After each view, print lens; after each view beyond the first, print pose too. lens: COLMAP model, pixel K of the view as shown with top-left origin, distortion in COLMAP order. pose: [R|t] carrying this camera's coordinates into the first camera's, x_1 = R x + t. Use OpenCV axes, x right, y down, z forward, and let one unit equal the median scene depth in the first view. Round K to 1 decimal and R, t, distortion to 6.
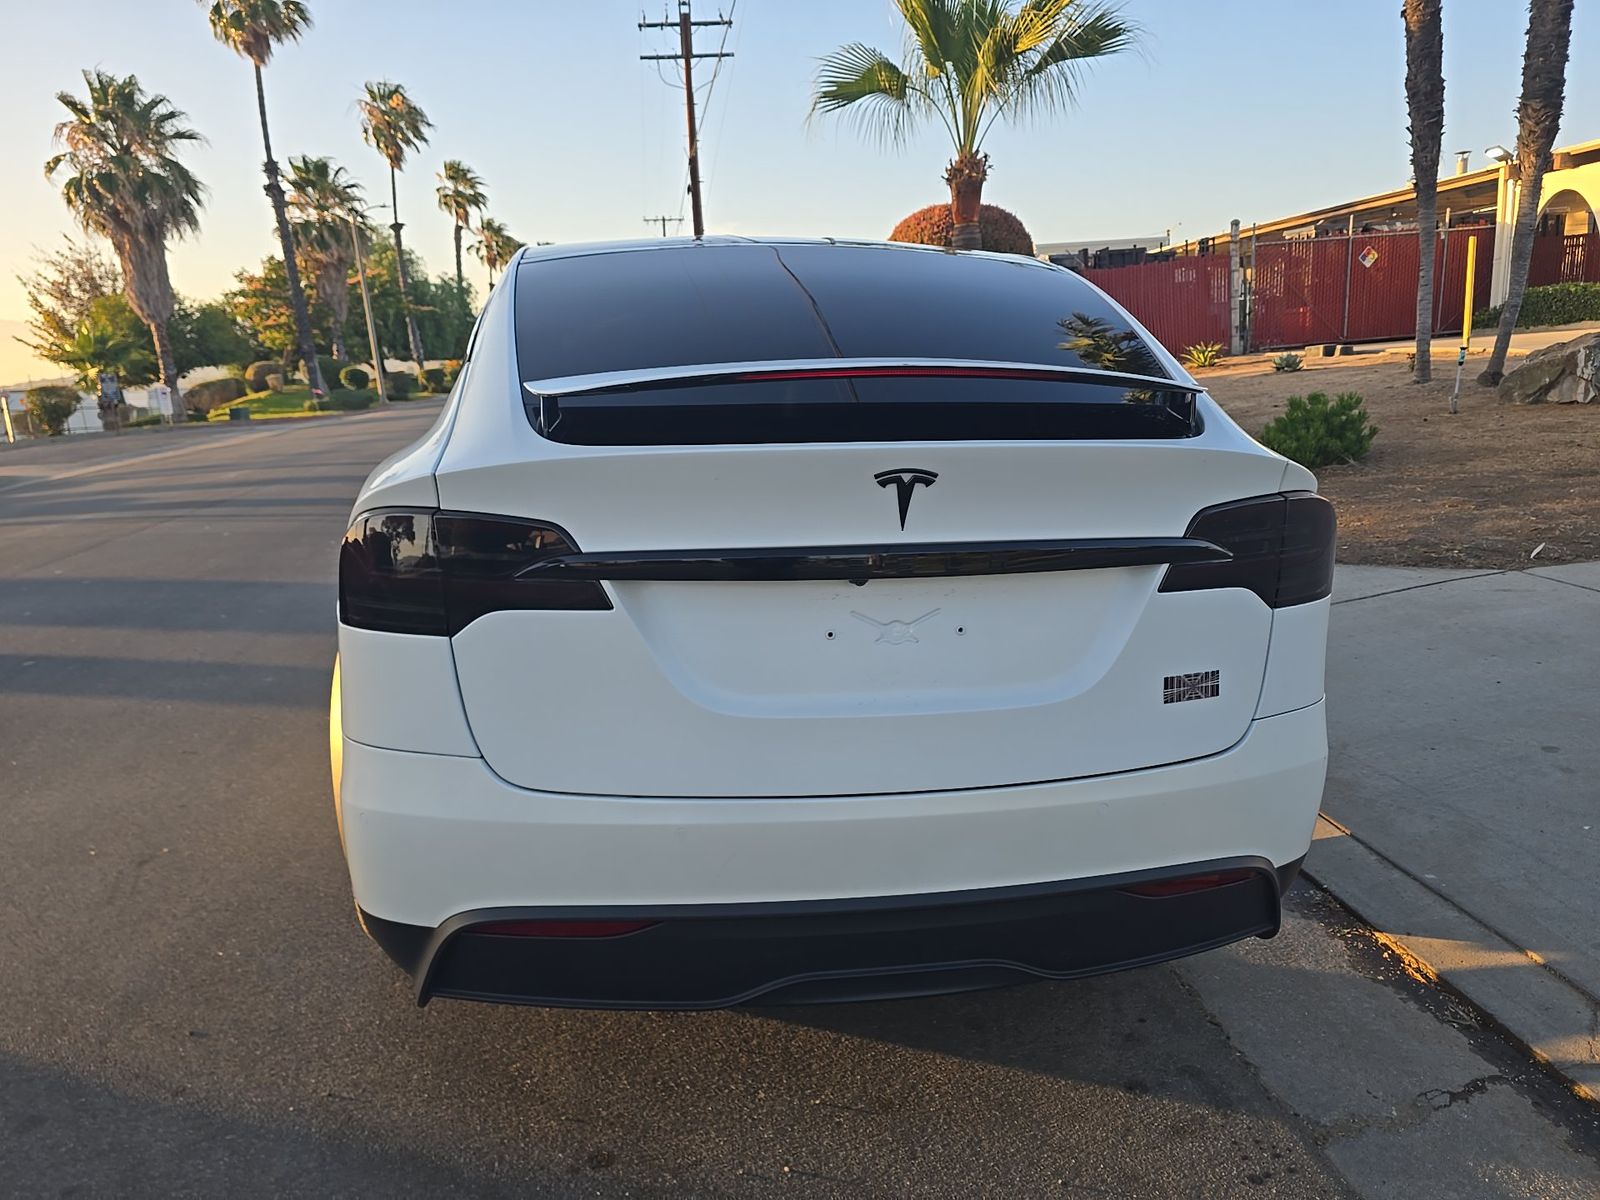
lens RADIAL K [[1087.4, 0, 796.3], [0, 1087.4, 601.3], [0, 0, 1]] dist [0.035608, -0.025995]
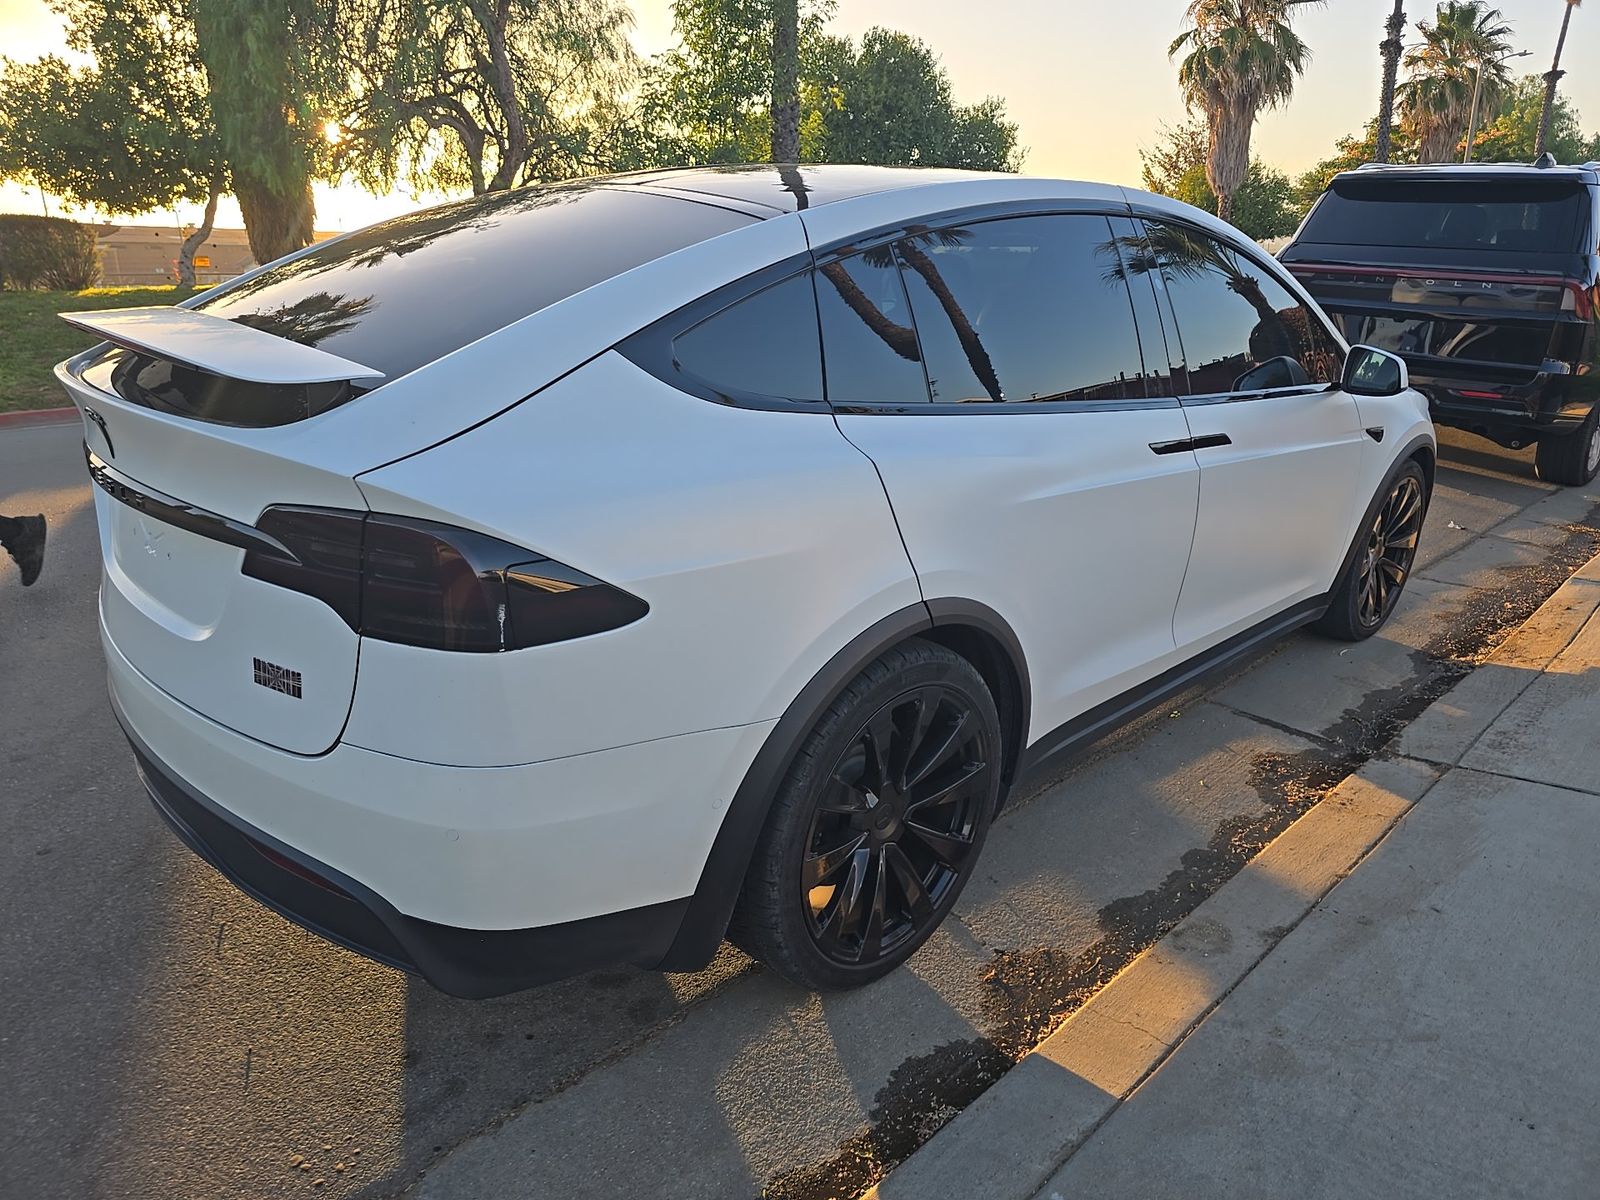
lens RADIAL K [[1087.4, 0, 797.8], [0, 1087.4, 599.9], [0, 0, 1]] dist [0.035608, -0.025995]
pose [[0.601722, 0.289142, -0.744532, 0.068658], [-0.206403, 0.956801, 0.204766, -0.014647], [0.771575, 0.030461, 0.635408, 0.036572]]
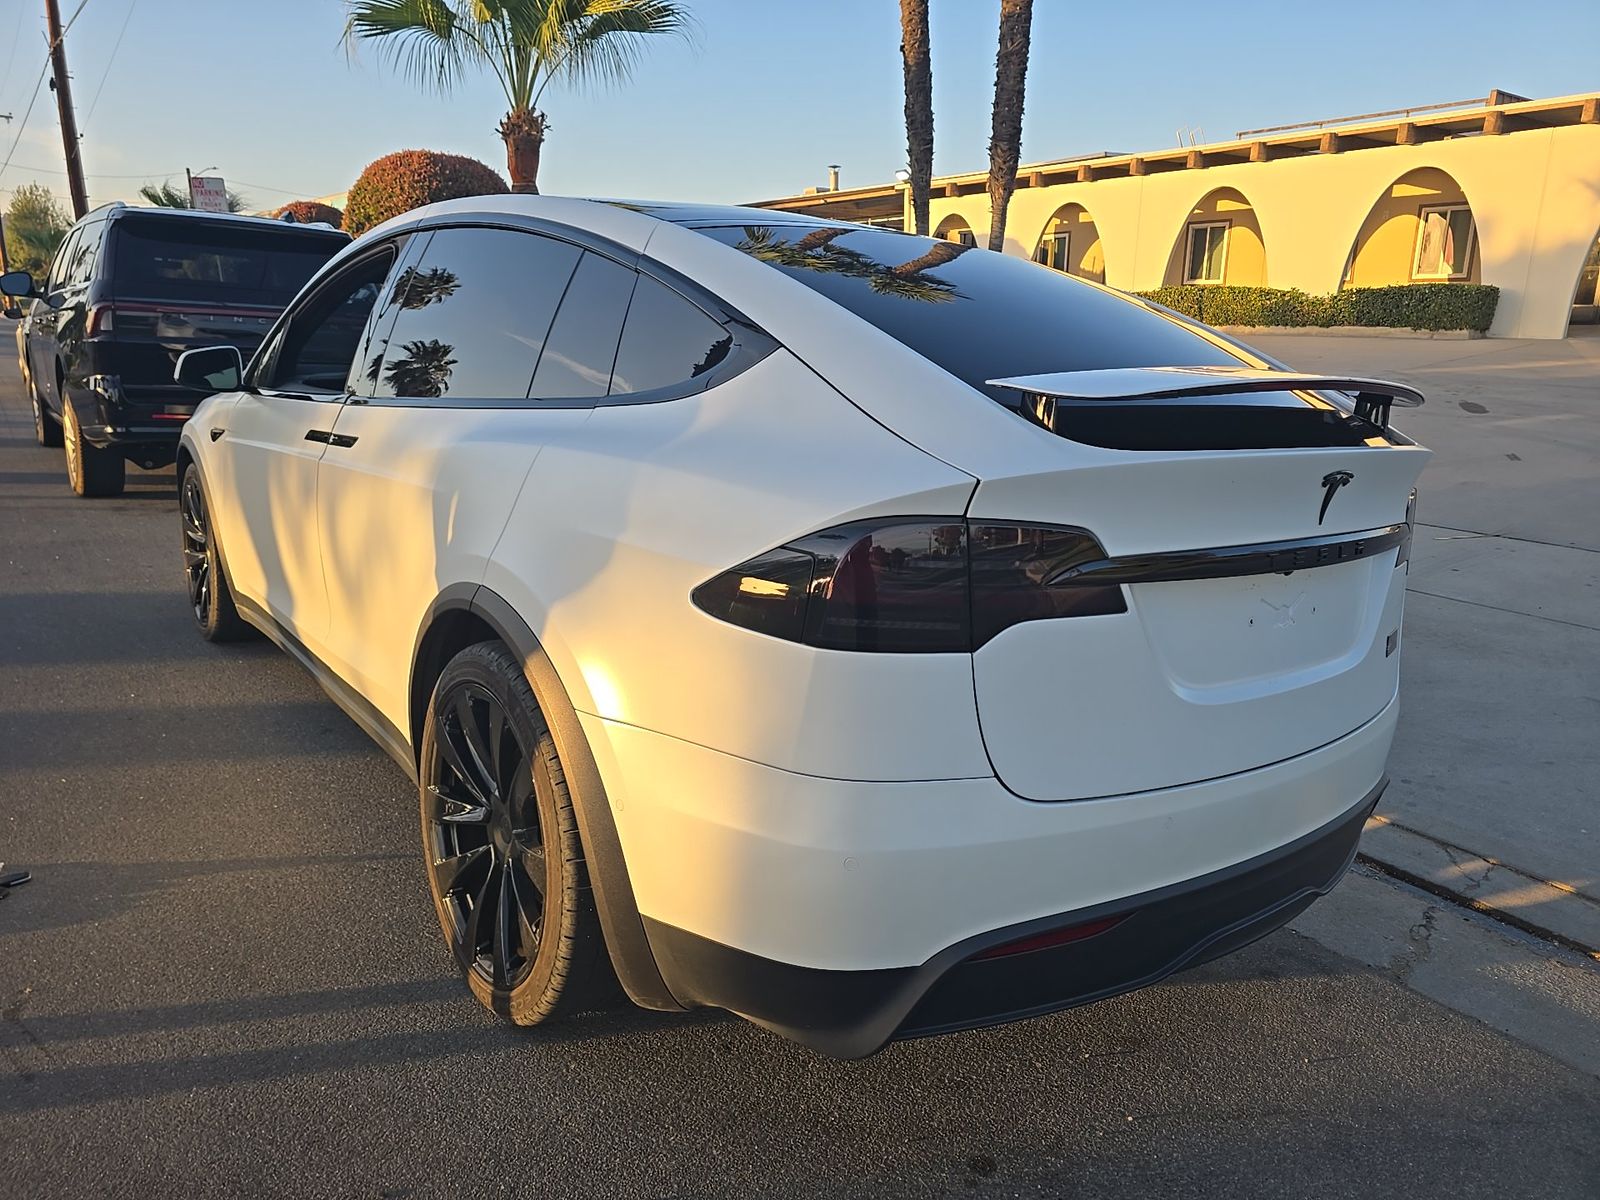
lens RADIAL K [[1087.4, 0, 798.3], [0, 1087.4, 599.6], [0, 0, 1]] dist [0.035608, -0.025995]
pose [[0.870565, -0.063177, 0.487982, -0.041880], [0.048823, 0.997920, 0.042095, -0.002786], [-0.489626, -0.012821, 0.871838, 0.012051]]
